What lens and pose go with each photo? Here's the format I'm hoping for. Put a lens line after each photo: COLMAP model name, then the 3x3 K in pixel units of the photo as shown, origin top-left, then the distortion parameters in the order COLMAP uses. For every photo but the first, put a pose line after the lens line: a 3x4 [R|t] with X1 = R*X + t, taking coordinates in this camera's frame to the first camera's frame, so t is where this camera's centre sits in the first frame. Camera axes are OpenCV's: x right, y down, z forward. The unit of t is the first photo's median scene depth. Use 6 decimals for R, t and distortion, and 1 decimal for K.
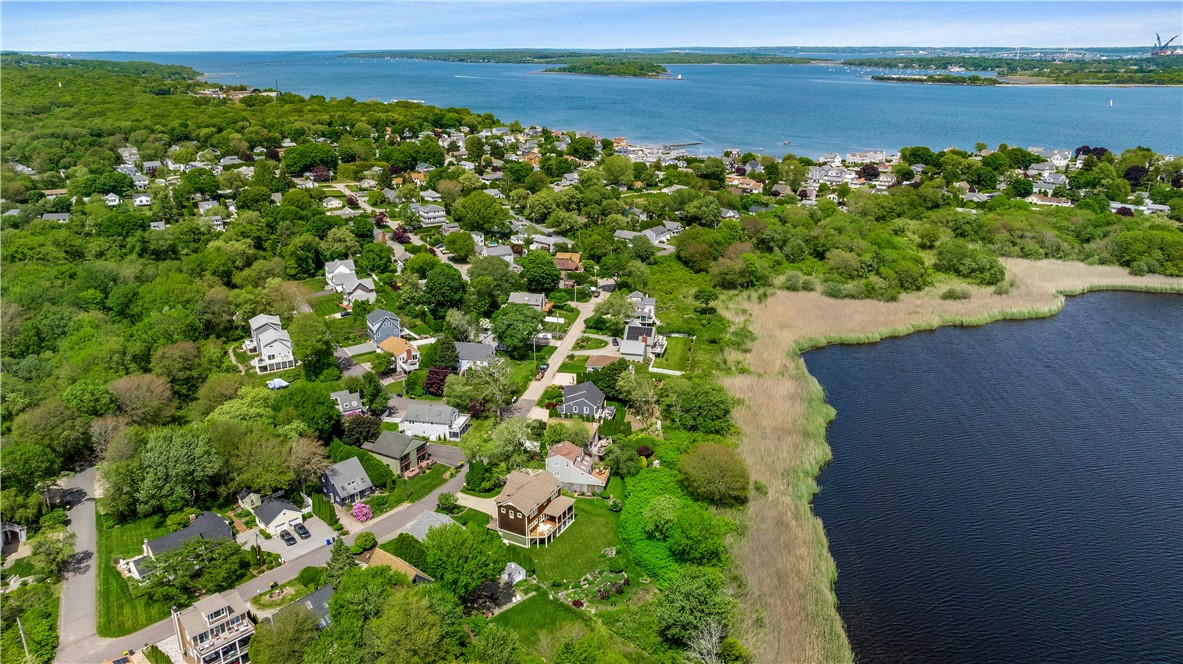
lens RADIAL K [[858.6, 0, 625.7], [0, 858.6, 332.4], [0, 0, 1]] dist [-0.001760, 0.035400]
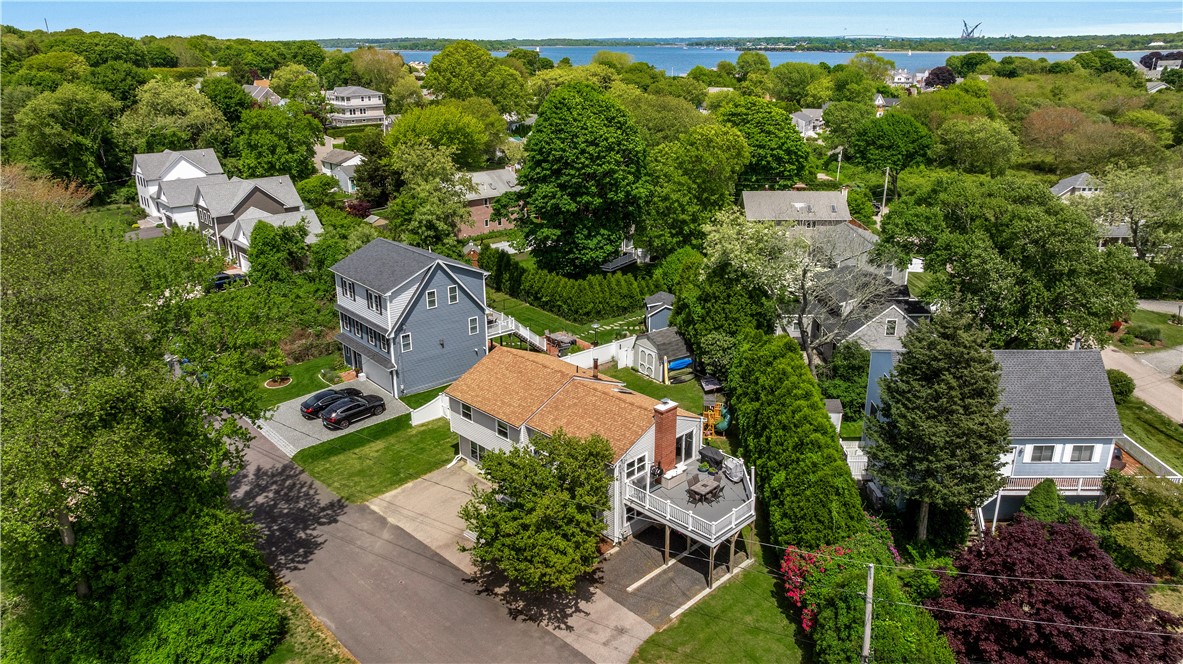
lens RADIAL K [[865.2, 0, 591.5], [0, 865.2, 332.0], [0, 0, 1]] dist [-0.051467, 0.079270]
pose [[0.987166, -0.067719, 0.144625, -0.216616], [0.067782, 0.997690, 0.004503, 0.001324], [-0.144596, 0.005358, 0.989476, 0.615222]]
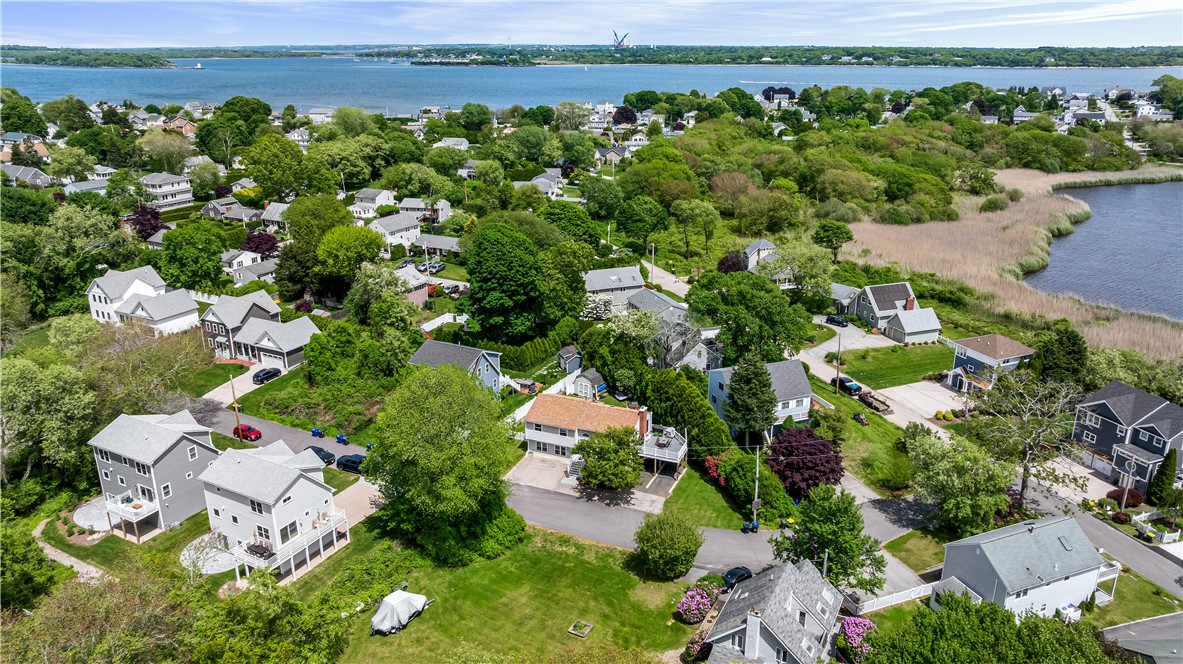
lens RADIAL K [[858.6, 0, 625.7], [0, 858.6, 332.4], [0, 0, 1]] dist [-0.001760, 0.035400]
pose [[0.845823, -0.178170, 0.502832, -0.338768], [0.178708, 0.982749, 0.047612, -0.027830], [-0.502640, 0.049589, 0.863072, 0.486467]]
